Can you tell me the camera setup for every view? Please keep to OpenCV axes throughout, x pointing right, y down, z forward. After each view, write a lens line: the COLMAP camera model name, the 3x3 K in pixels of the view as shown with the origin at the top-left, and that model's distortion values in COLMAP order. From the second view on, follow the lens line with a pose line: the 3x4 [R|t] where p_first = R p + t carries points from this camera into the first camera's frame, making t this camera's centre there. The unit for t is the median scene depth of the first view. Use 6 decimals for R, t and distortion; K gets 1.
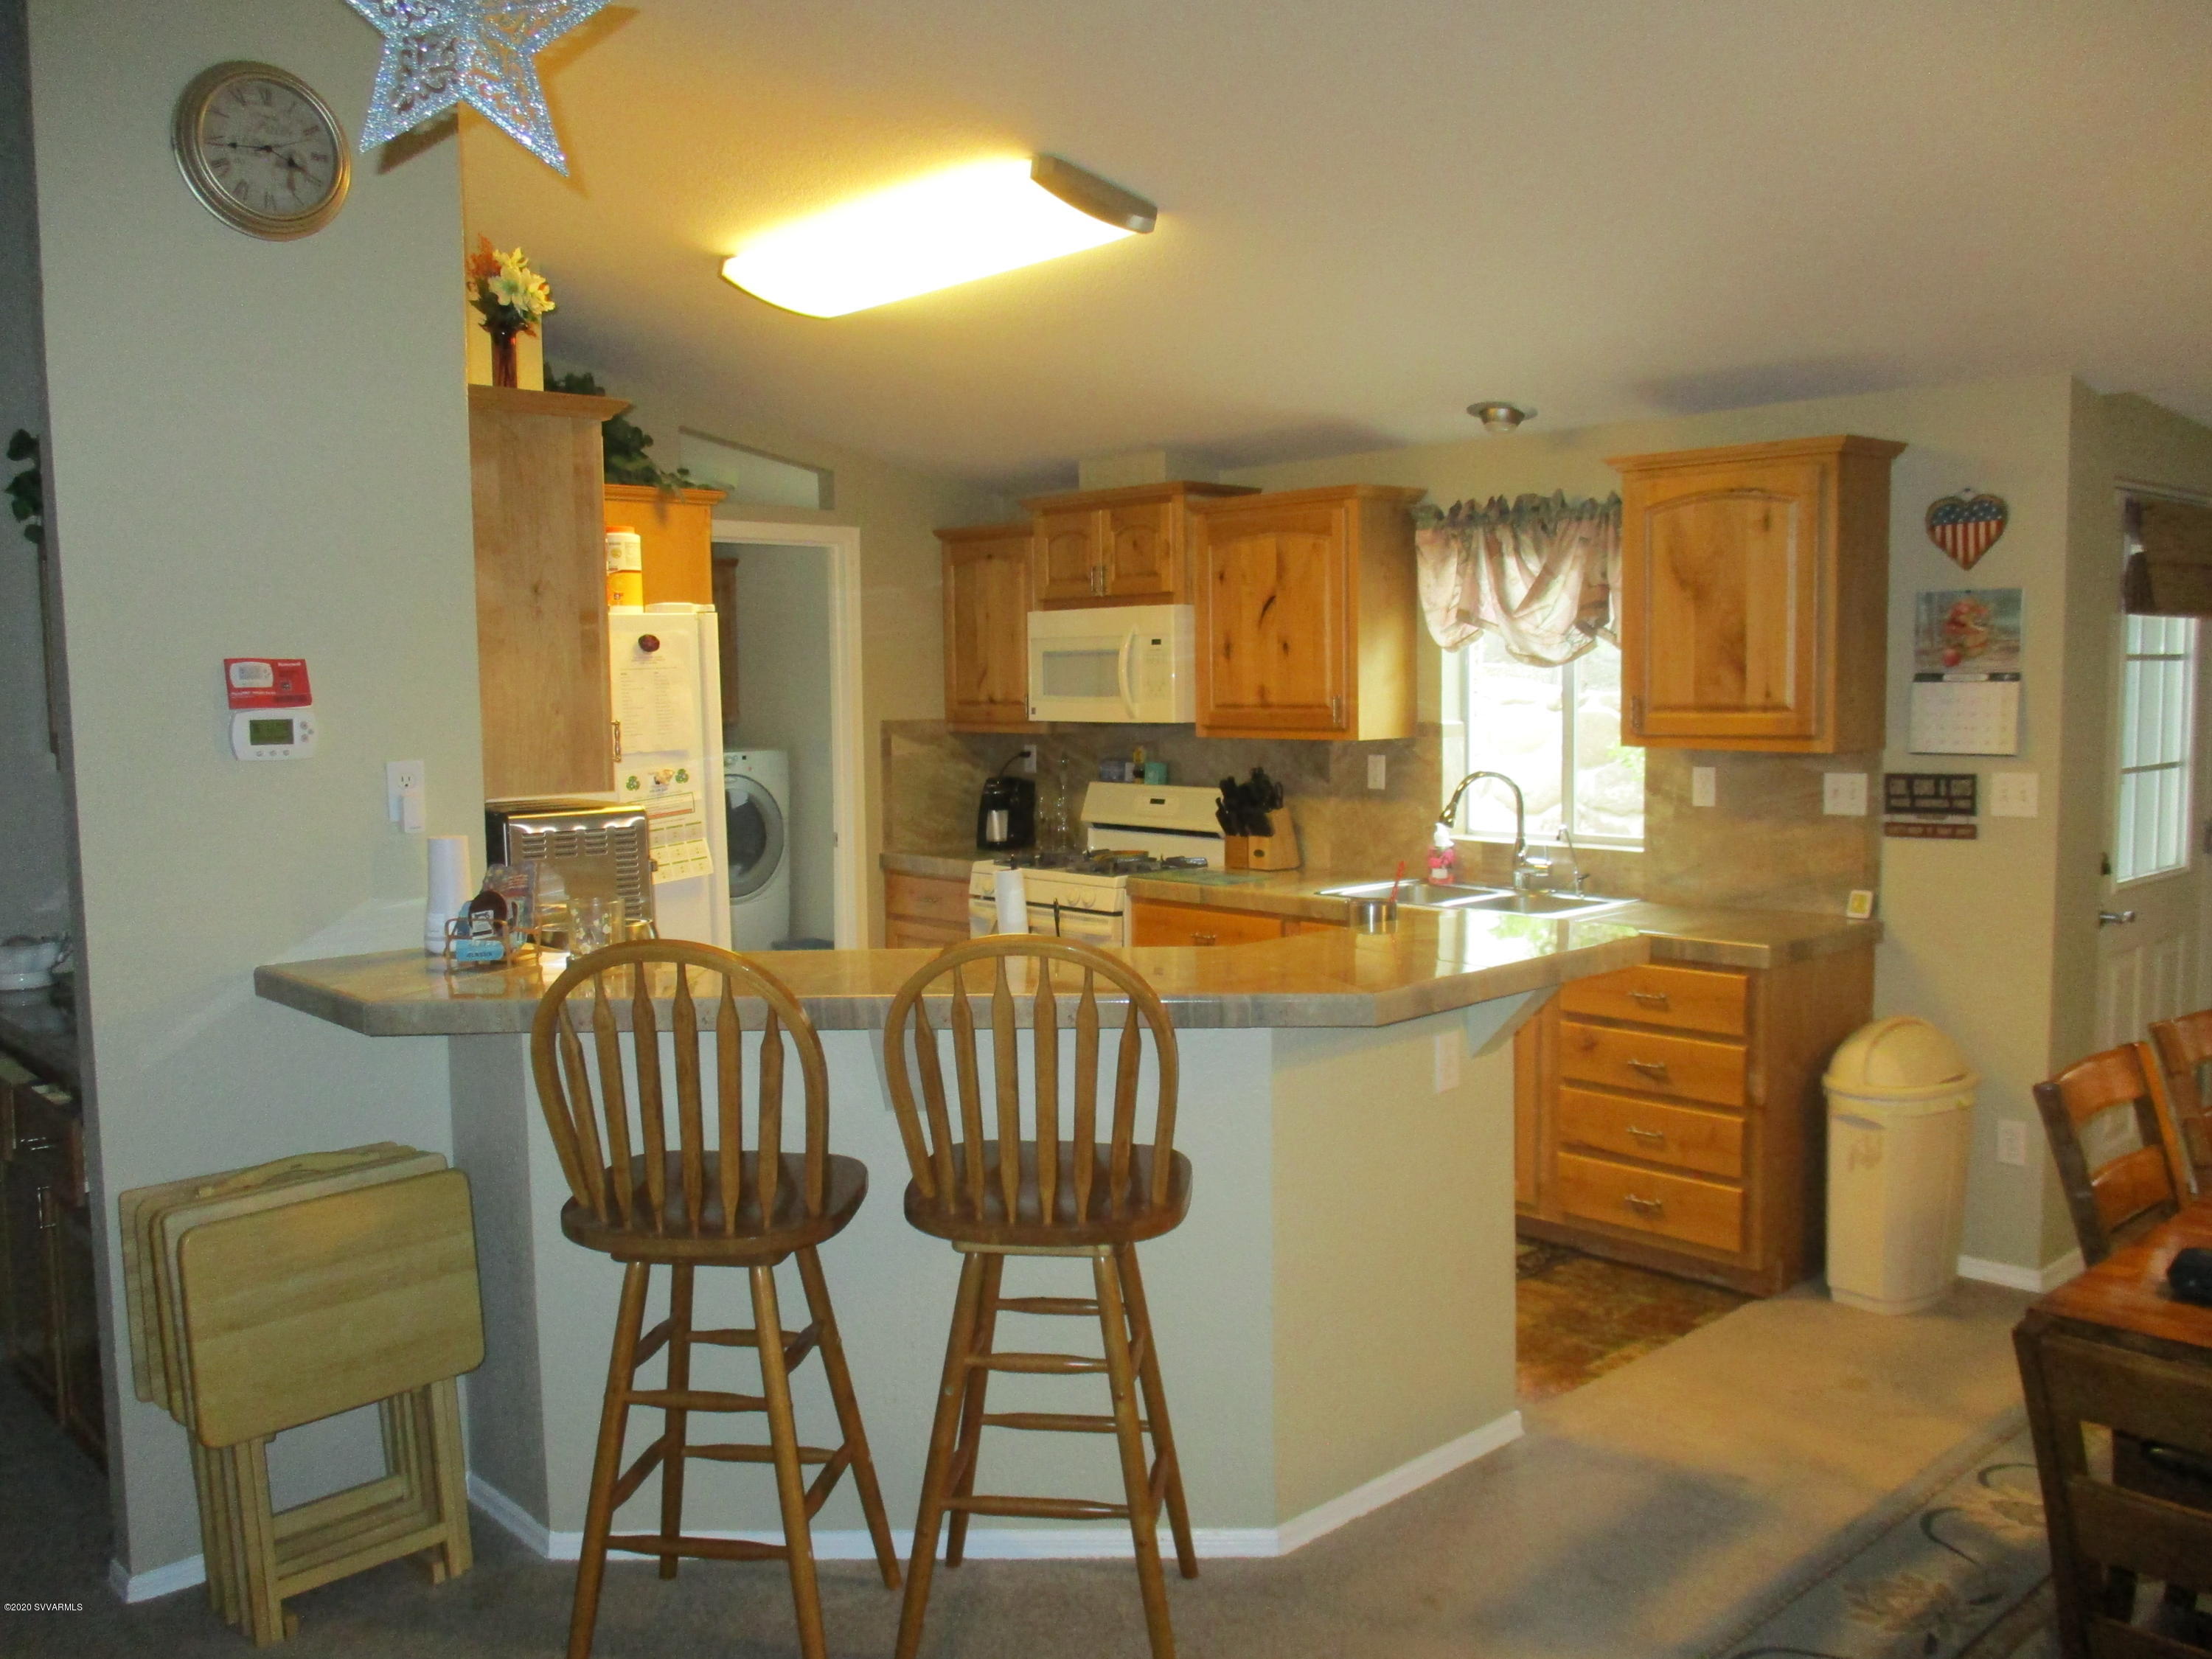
lens RADIAL K [[1833.4, 0, 1105.6], [0, 1833.4, 838.2], [0, 0, 1]] dist [-0.025727, 0.010053]
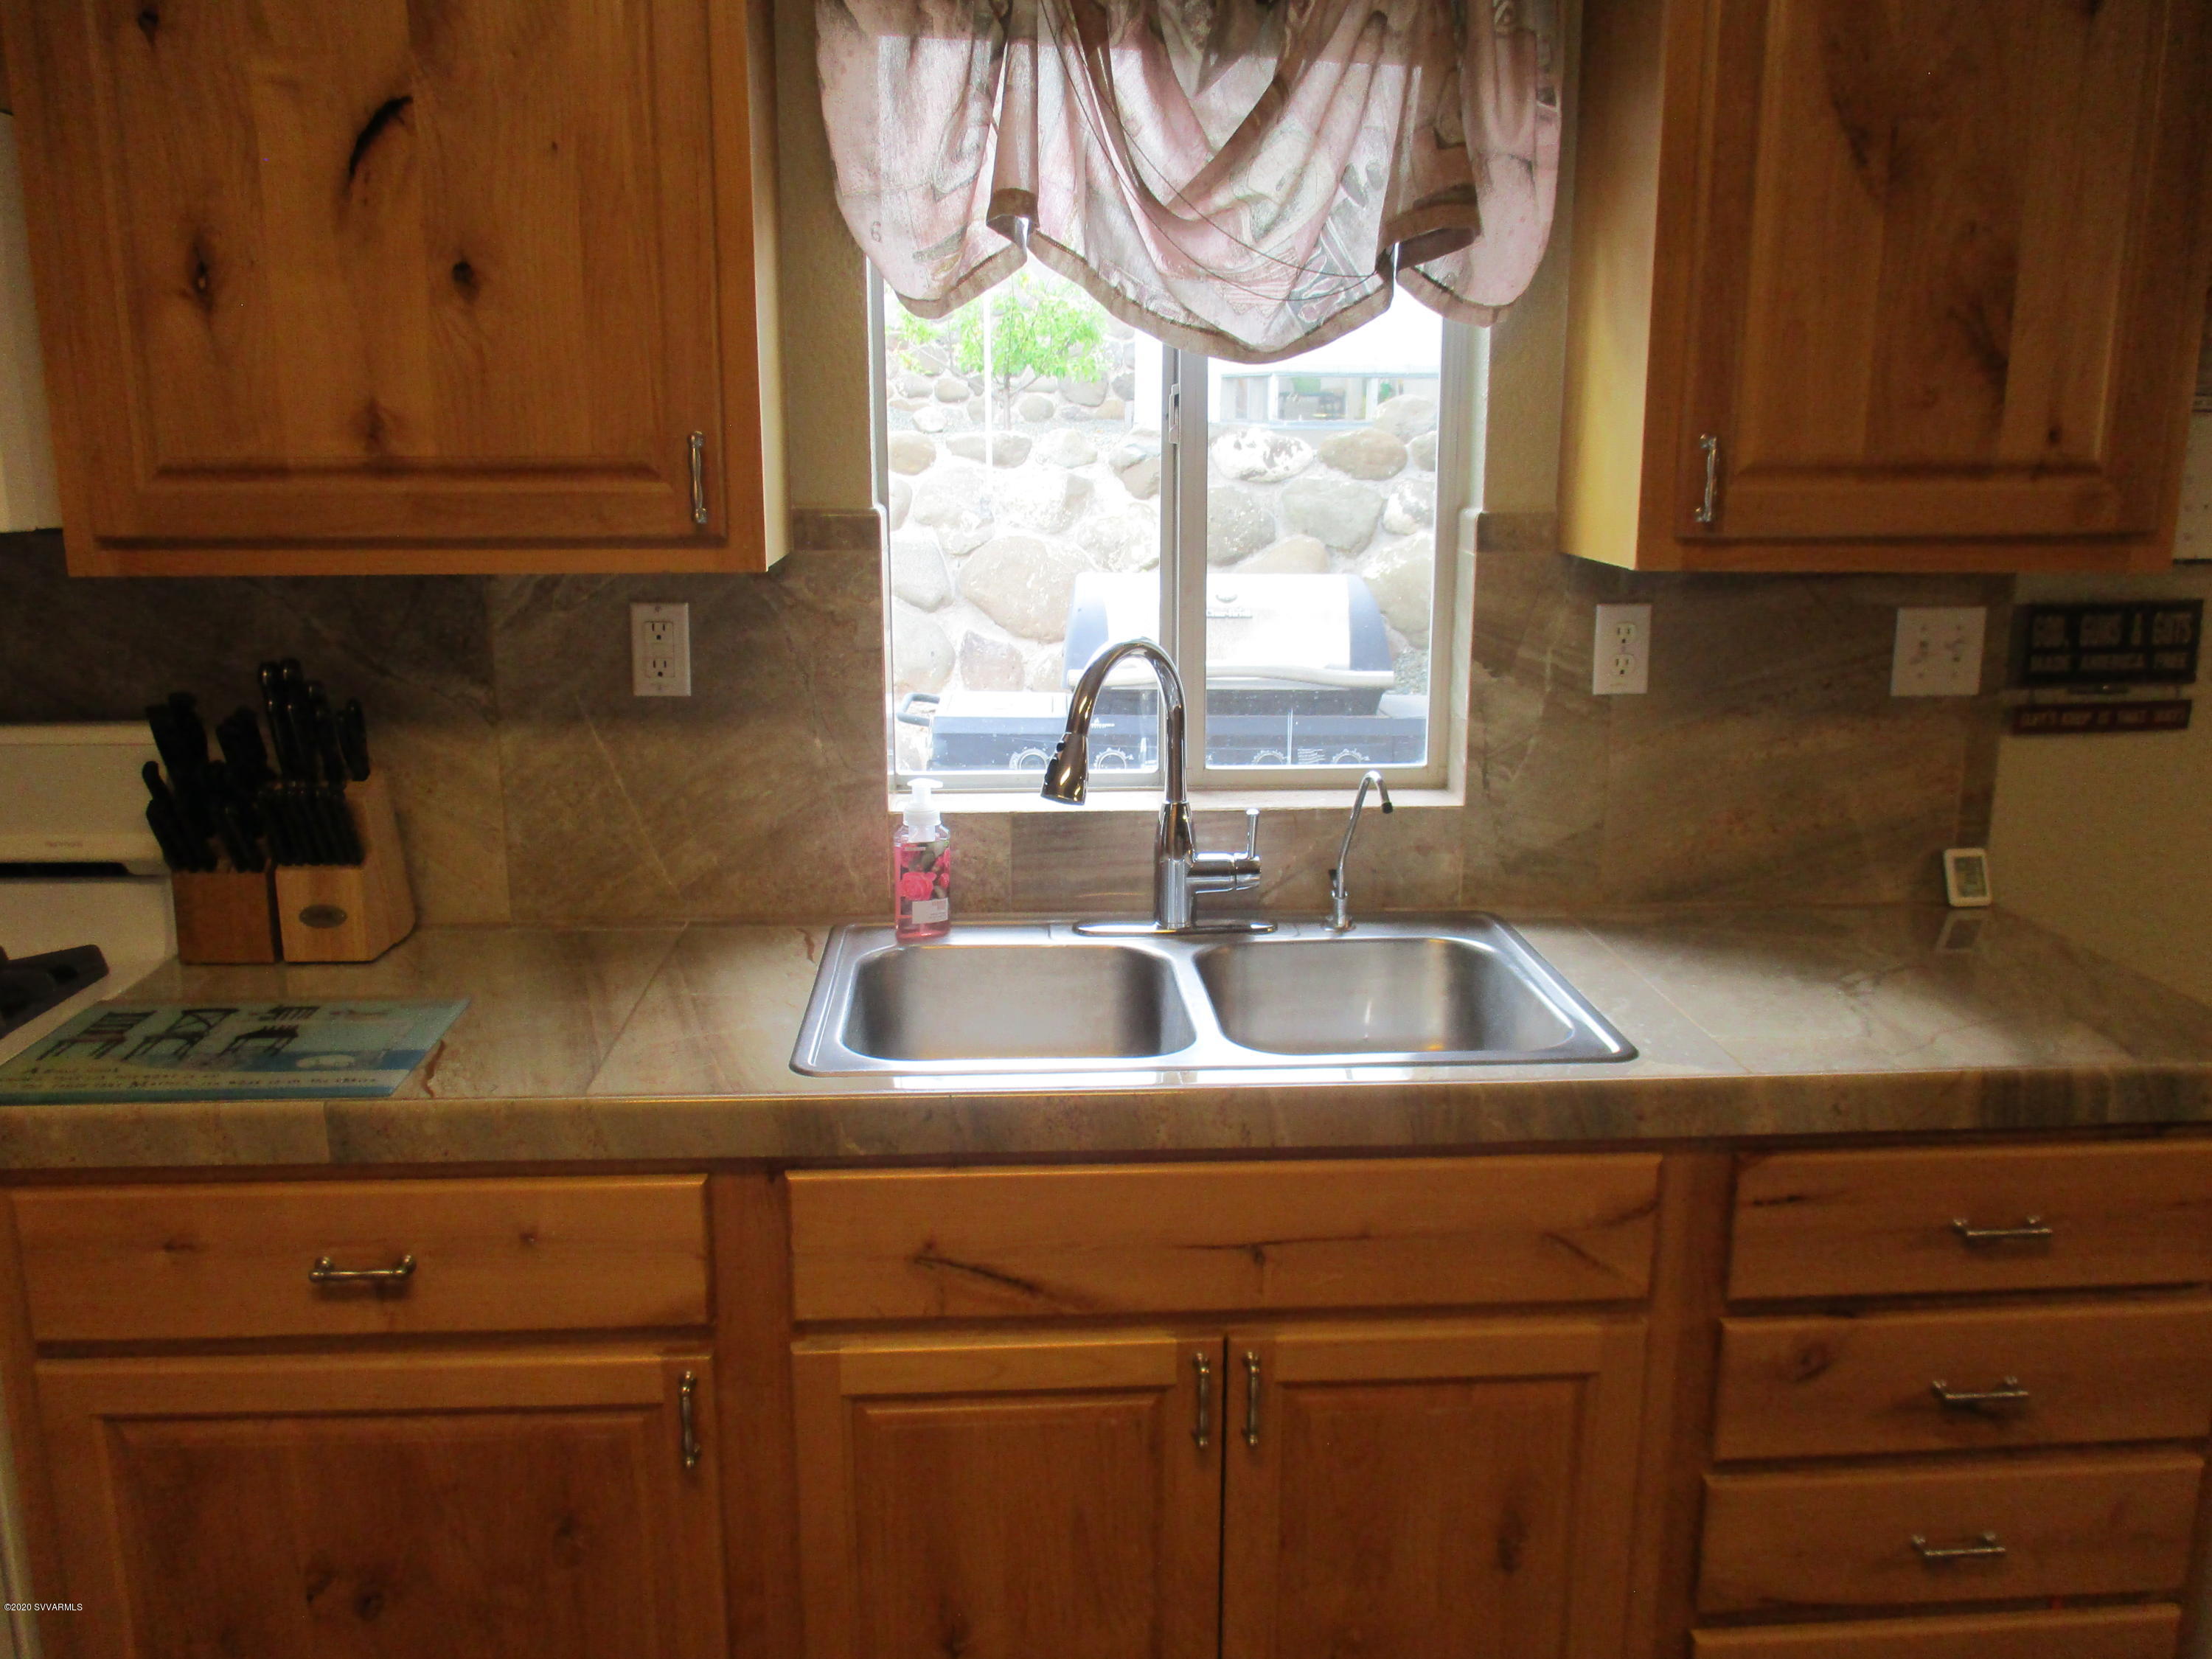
lens RADIAL K [[1833.4, 0, 1105.5], [0, 1833.4, 832.0], [0, 0, 1]] dist [-0.025727, 0.010053]
pose [[0.632925, -0.156062, 0.758321, -0.078366], [0.058884, 0.986339, 0.153842, -0.051029], [-0.771971, -0.052718, 0.633468, 0.694955]]
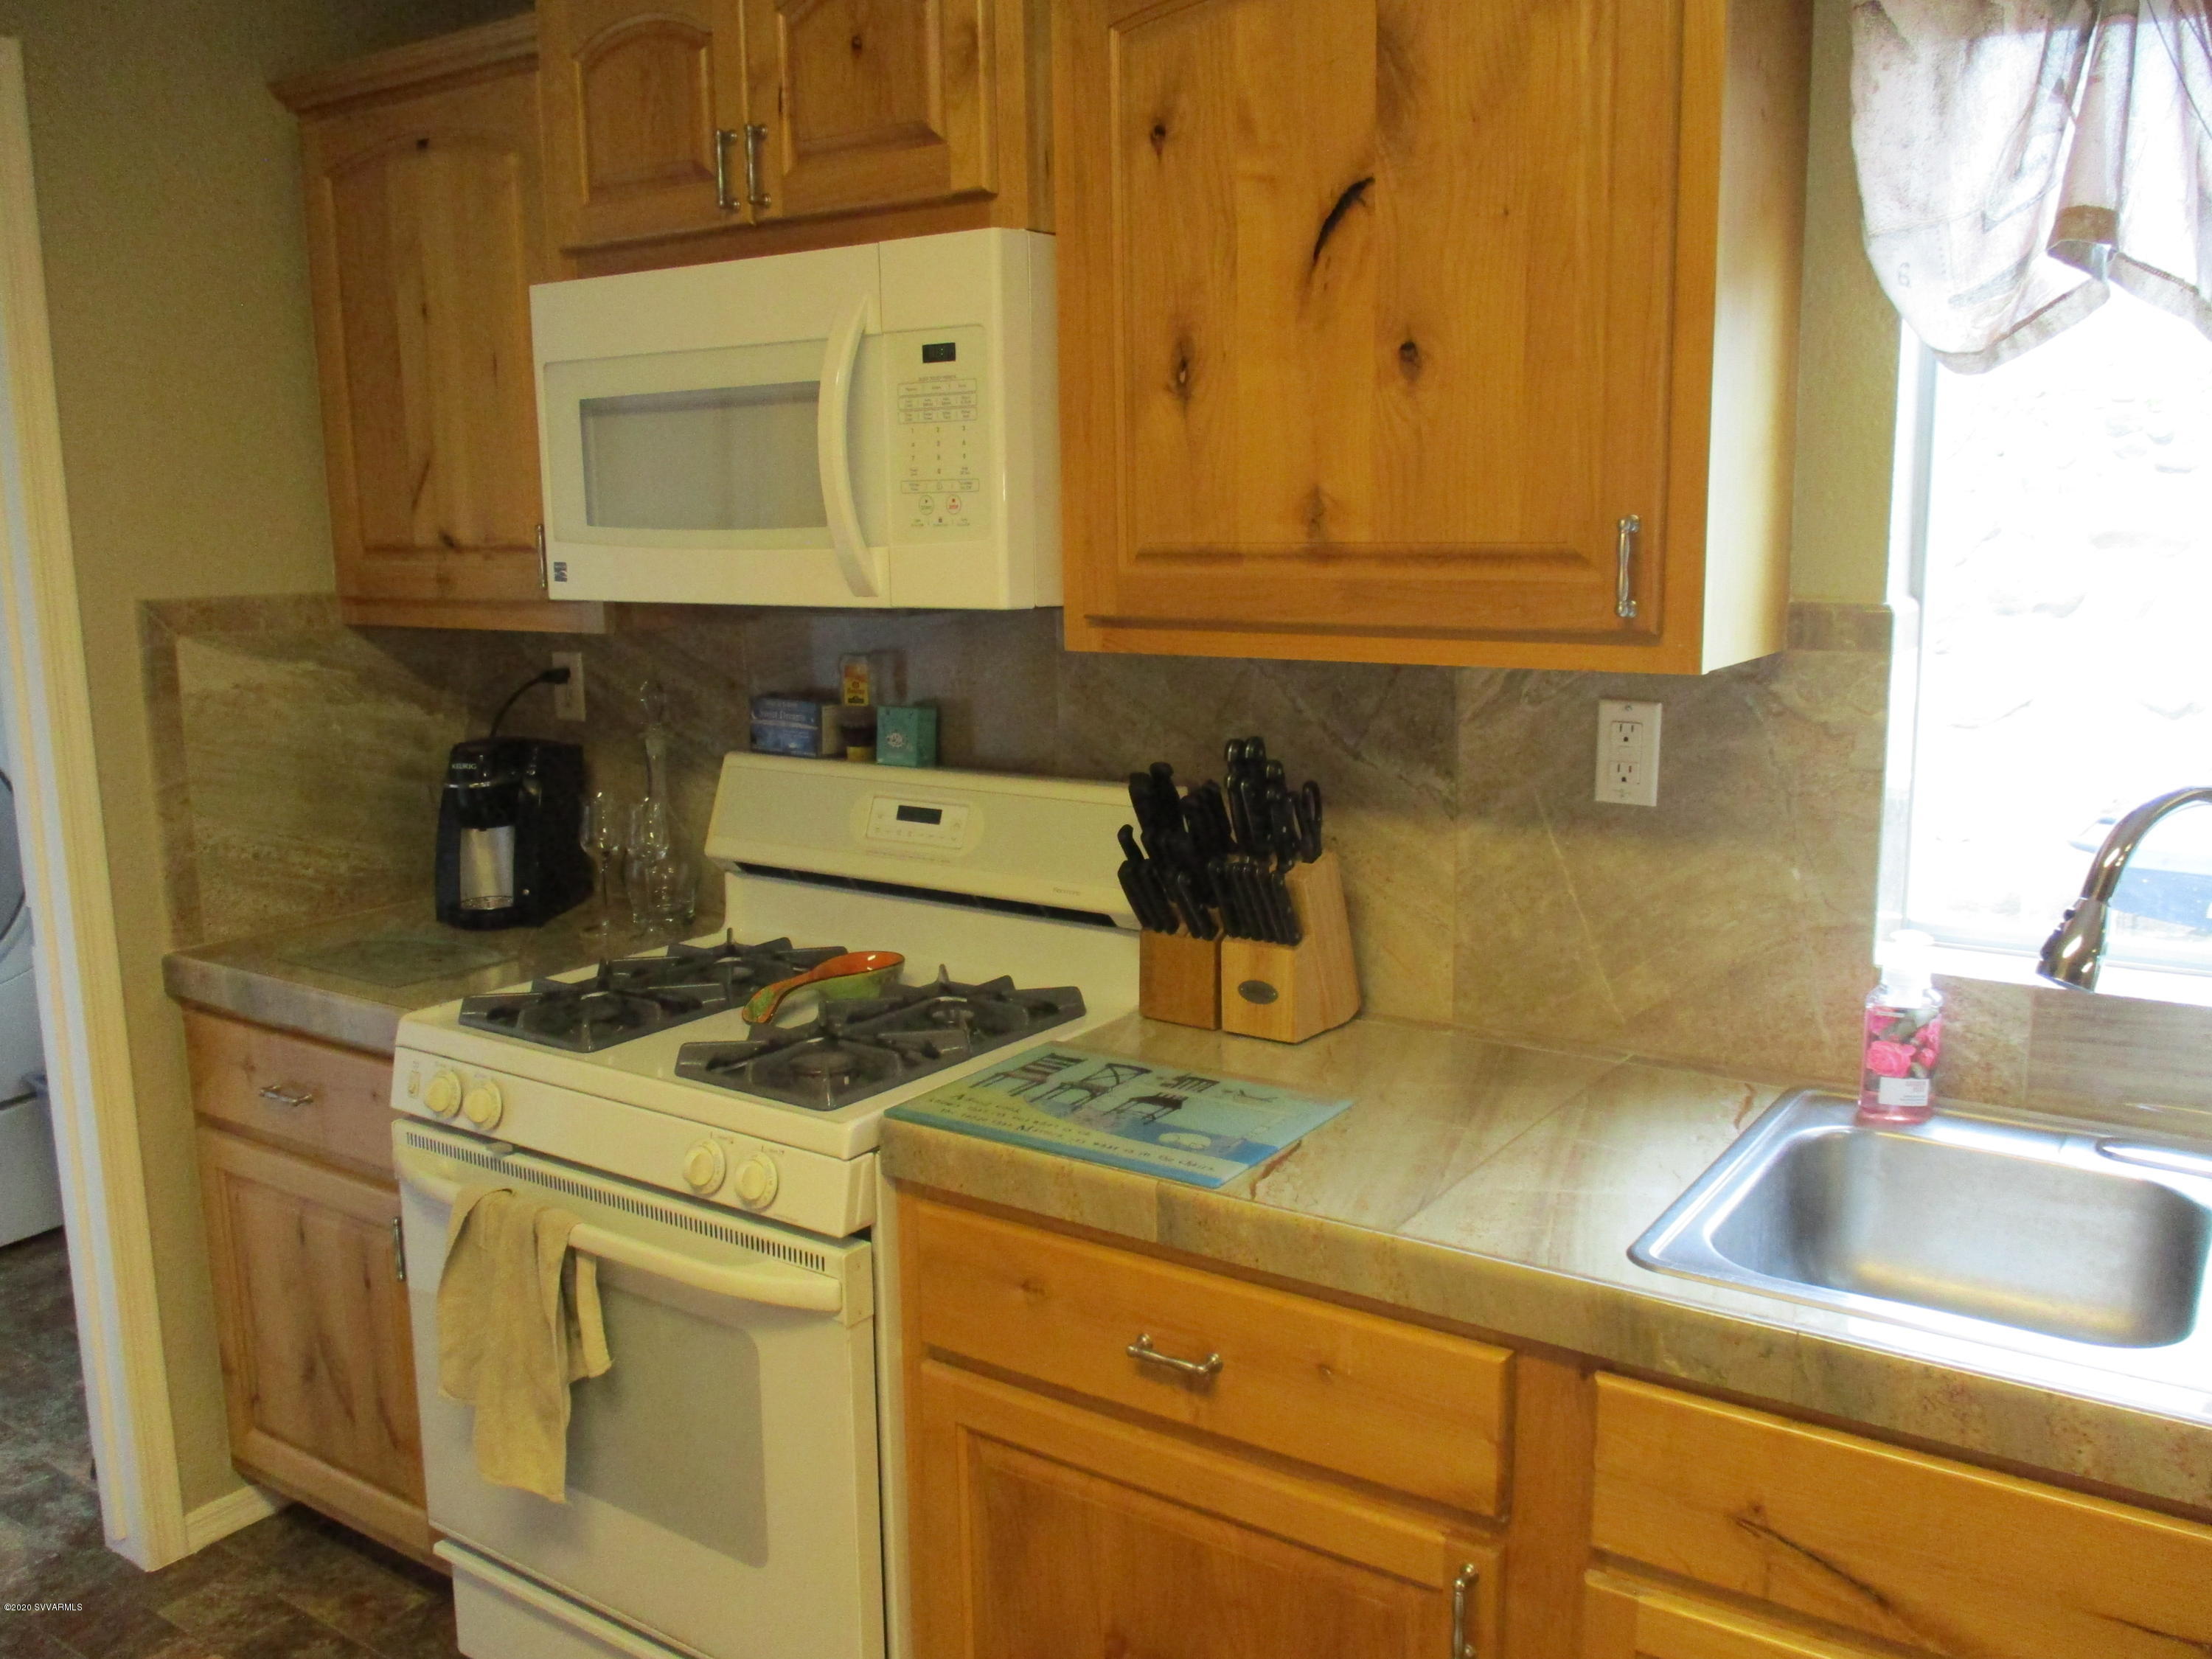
lens RADIAL K [[1833.4, 0, 1117.4], [0, 1833.4, 836.4], [0, 0, 1]] dist [-0.025727, 0.010053]
pose [[0.974893, -0.040701, 0.218924, -0.015300], [0.021932, 0.995924, 0.087489, -0.051904], [-0.221593, -0.080491, 0.971812, 0.694089]]
